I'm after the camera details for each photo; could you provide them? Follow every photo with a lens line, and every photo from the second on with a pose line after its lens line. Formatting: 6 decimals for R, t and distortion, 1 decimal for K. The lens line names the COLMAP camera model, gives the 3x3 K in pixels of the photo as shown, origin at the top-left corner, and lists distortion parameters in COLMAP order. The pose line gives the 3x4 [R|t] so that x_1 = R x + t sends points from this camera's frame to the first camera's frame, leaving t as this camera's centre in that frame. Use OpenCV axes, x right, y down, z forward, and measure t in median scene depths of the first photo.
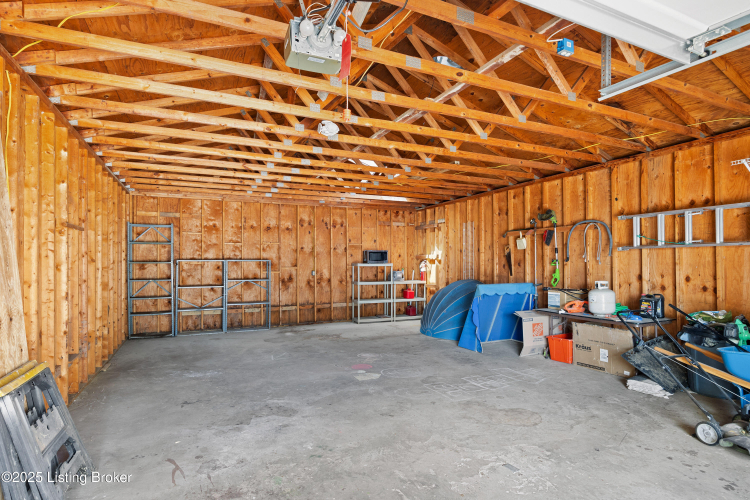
lens RADIAL K [[393.7, 0, 375.7], [0, 393.7, 255.5], [0, 0, 1]] dist [0.000374, 0.000153]
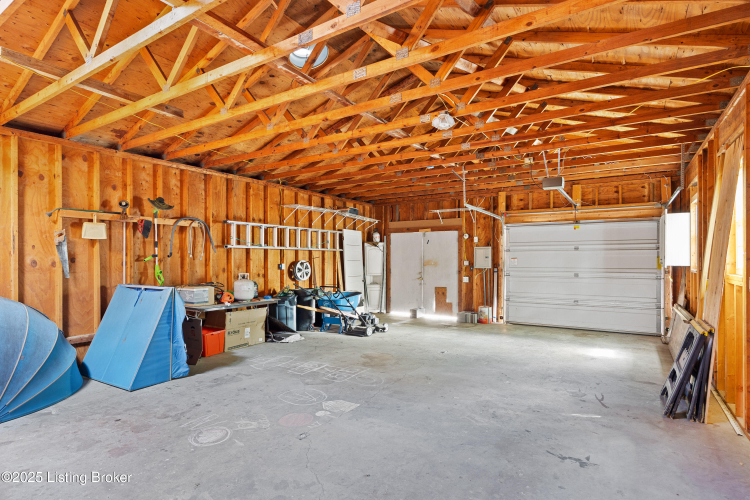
lens RADIAL K [[393.7, 0, 376.8], [0, 393.7, 262.7], [0, 0, 1]] dist [0.000374, 0.000153]
pose [[-0.540430, -0.000798, 0.841389, -0.741062], [-0.012946, 0.999889, -0.007367, 0.039046], [-0.841289, -0.014873, -0.540380, 1.437563]]
